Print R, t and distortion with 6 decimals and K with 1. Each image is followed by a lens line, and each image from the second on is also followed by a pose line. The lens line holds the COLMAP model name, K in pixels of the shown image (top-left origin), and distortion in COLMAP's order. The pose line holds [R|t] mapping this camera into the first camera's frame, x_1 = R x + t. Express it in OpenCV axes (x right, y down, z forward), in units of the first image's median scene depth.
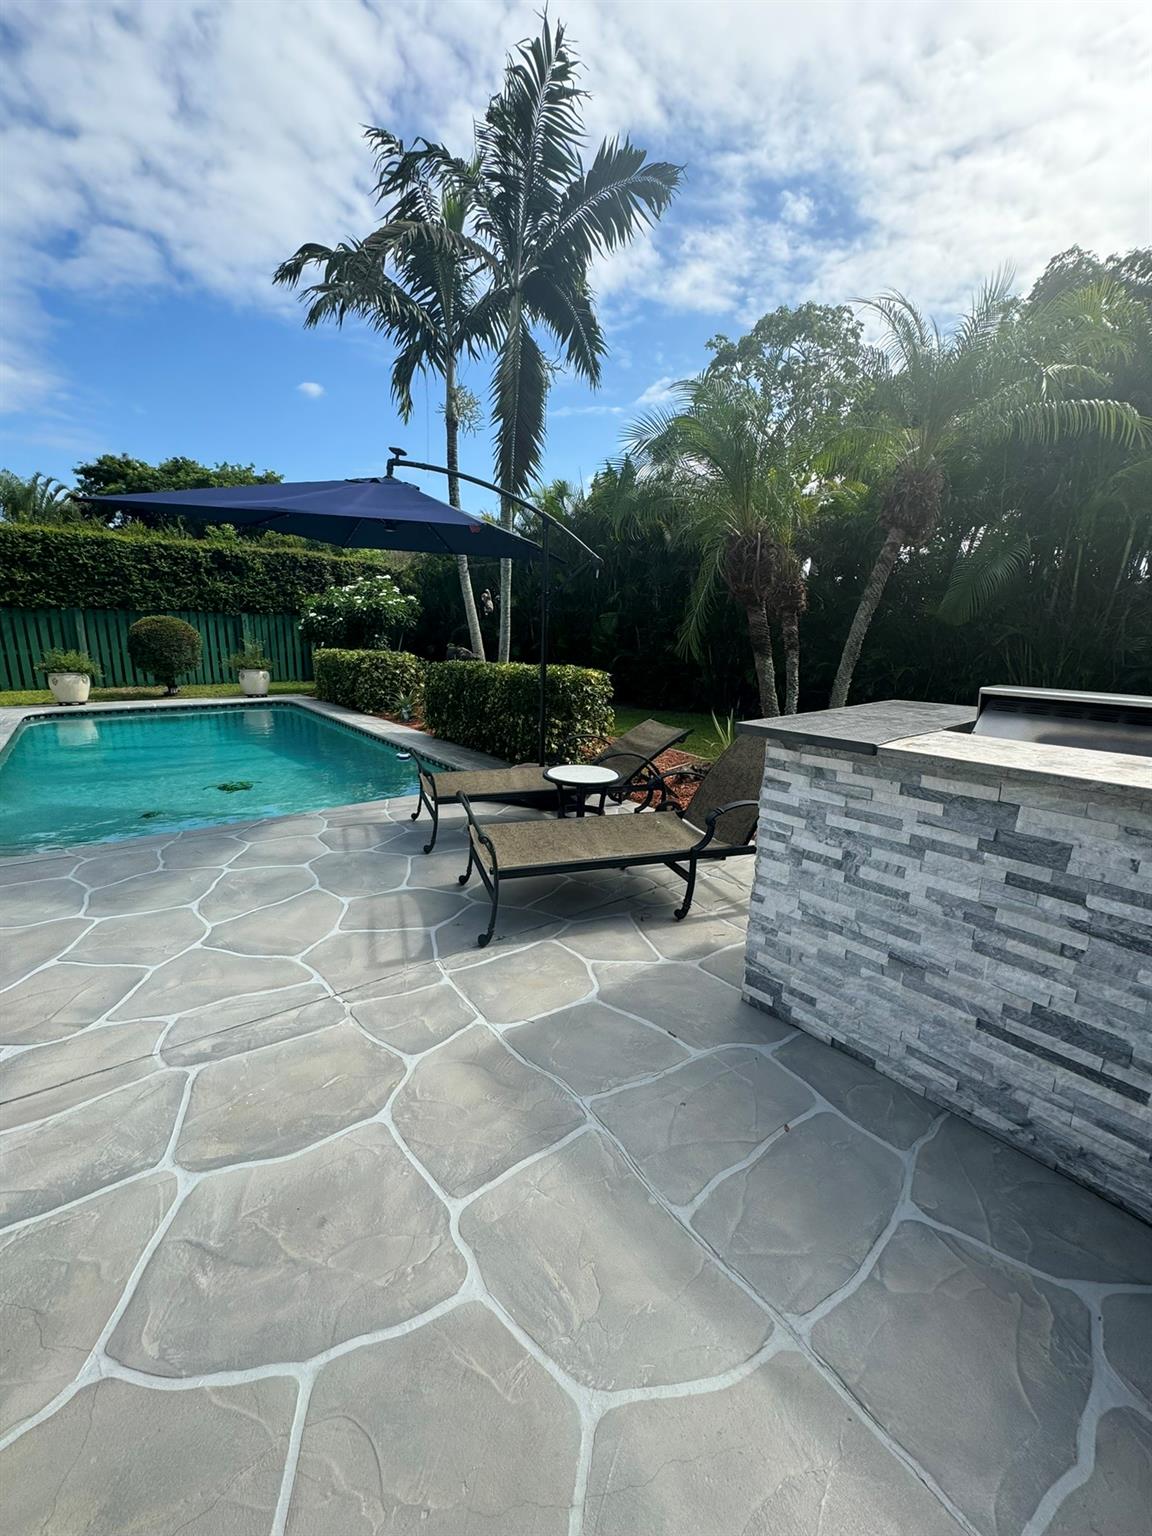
lens RADIAL K [[613.2, 0, 576.0], [0, 613.2, 768.0], [0, 0, 1]] dist [-0.001743, 0.000653]
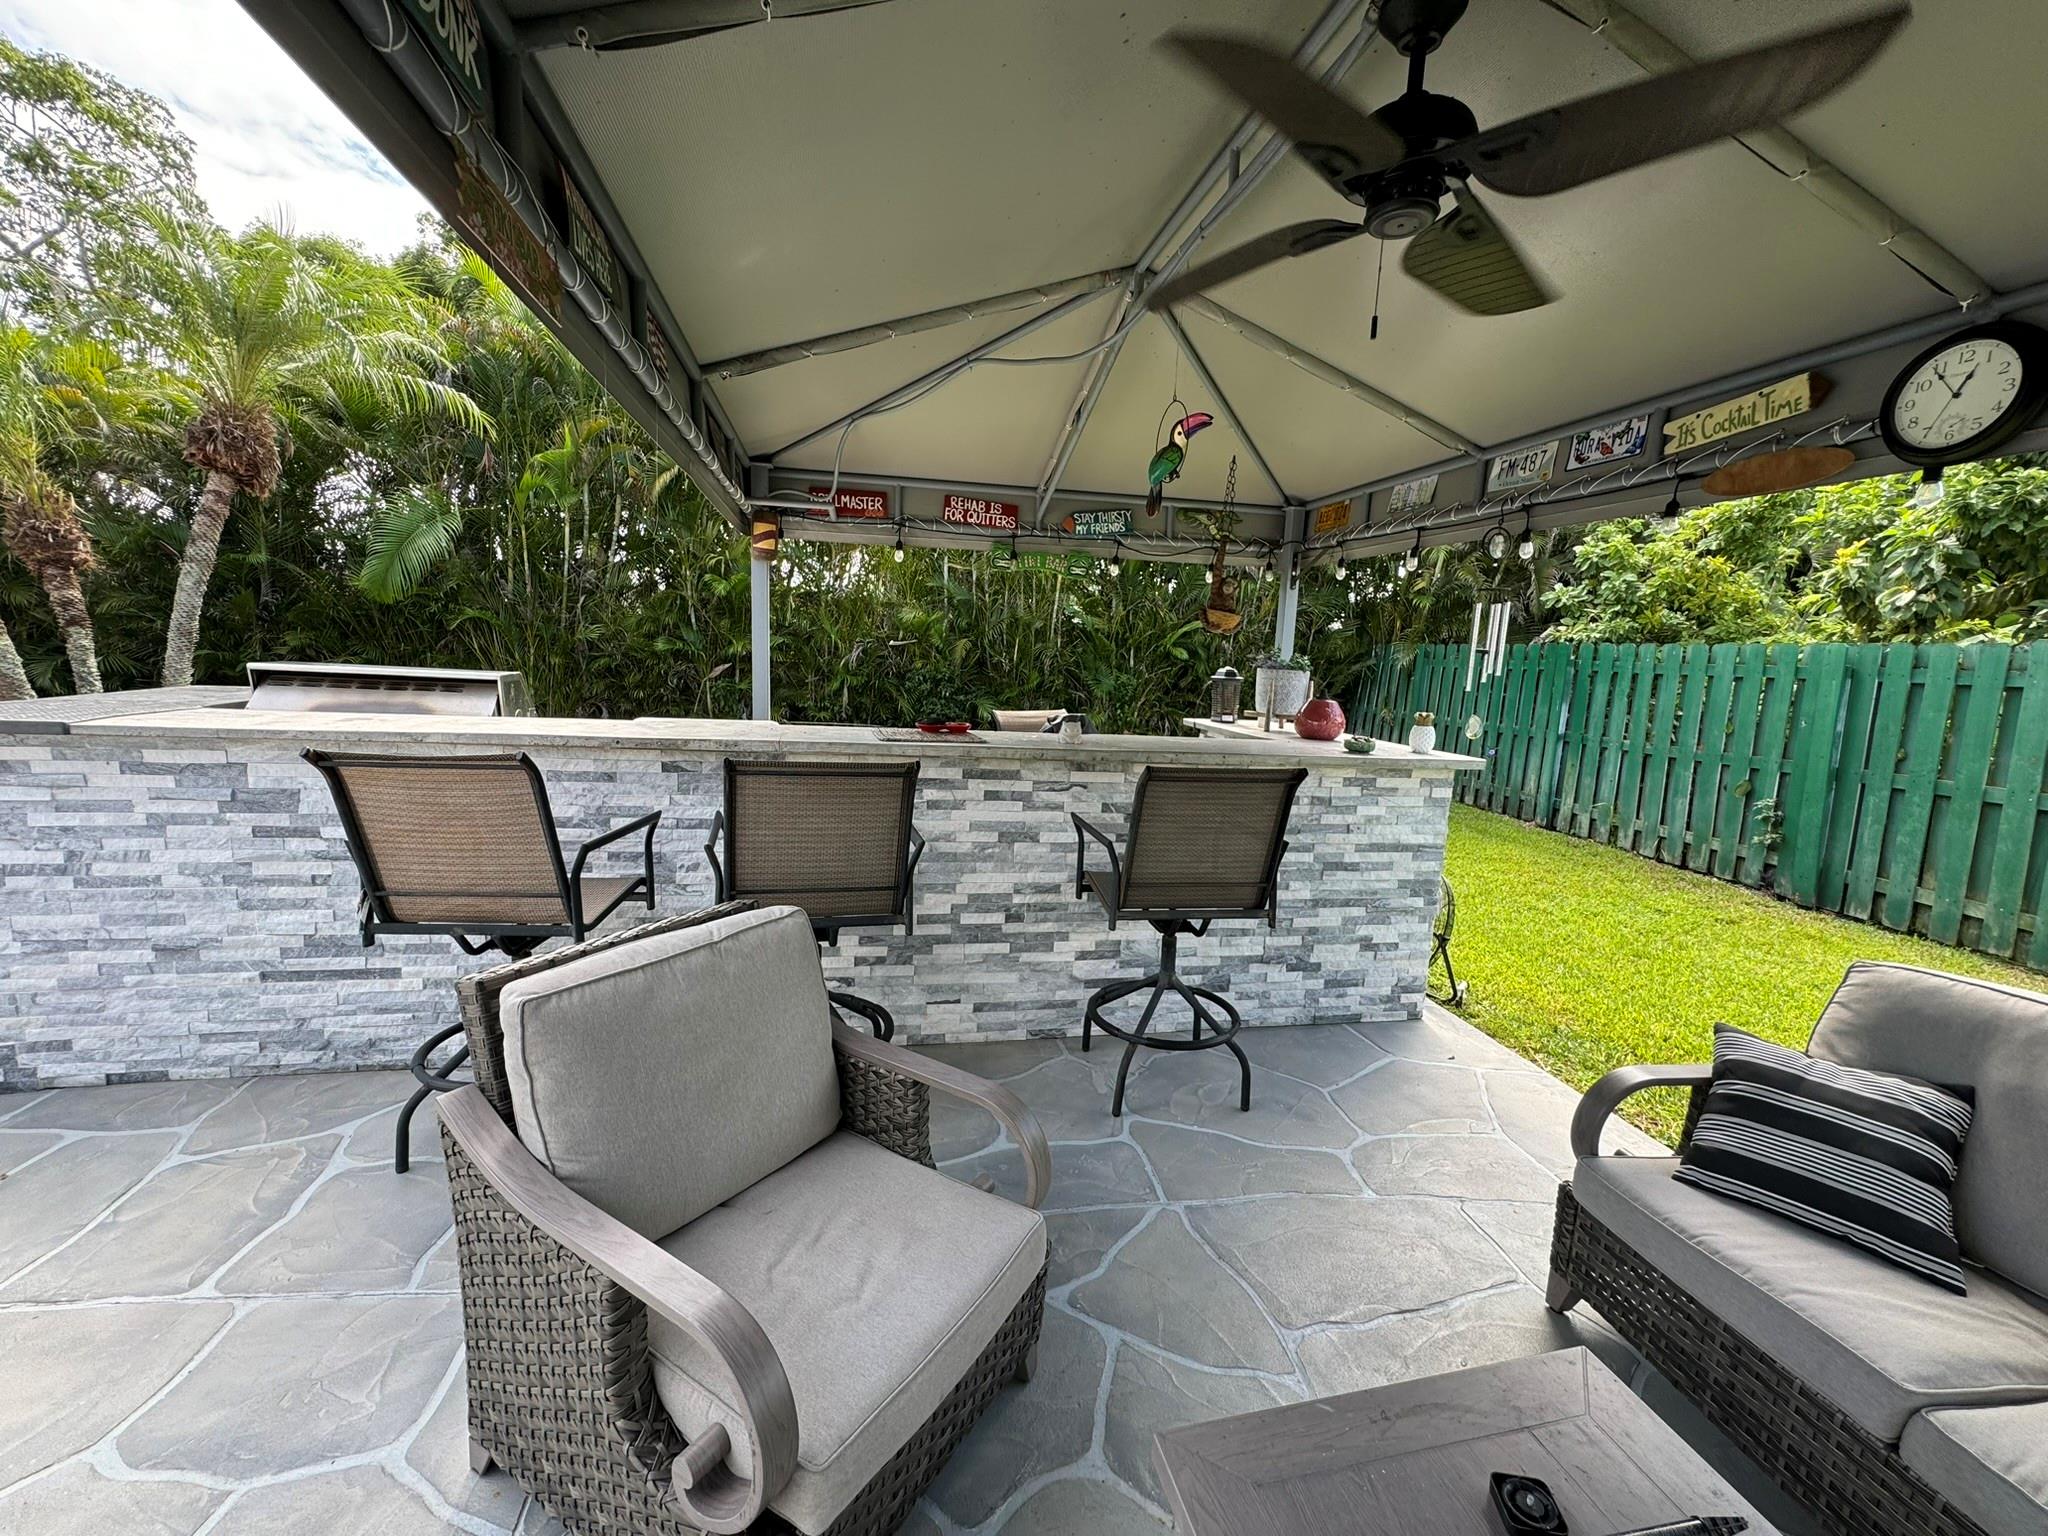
lens RADIAL K [[817.6, 0, 1024.0], [0, 817.6, 768.0], [0, 0, 1]] dist [-0.001743, 0.000653]
pose [[0.447132, -0.123263, 0.885934, 0.010473], [0.154543, 0.986210, 0.059216, 0.043664], [-0.881016, 0.110438, 0.460015, -0.198836]]
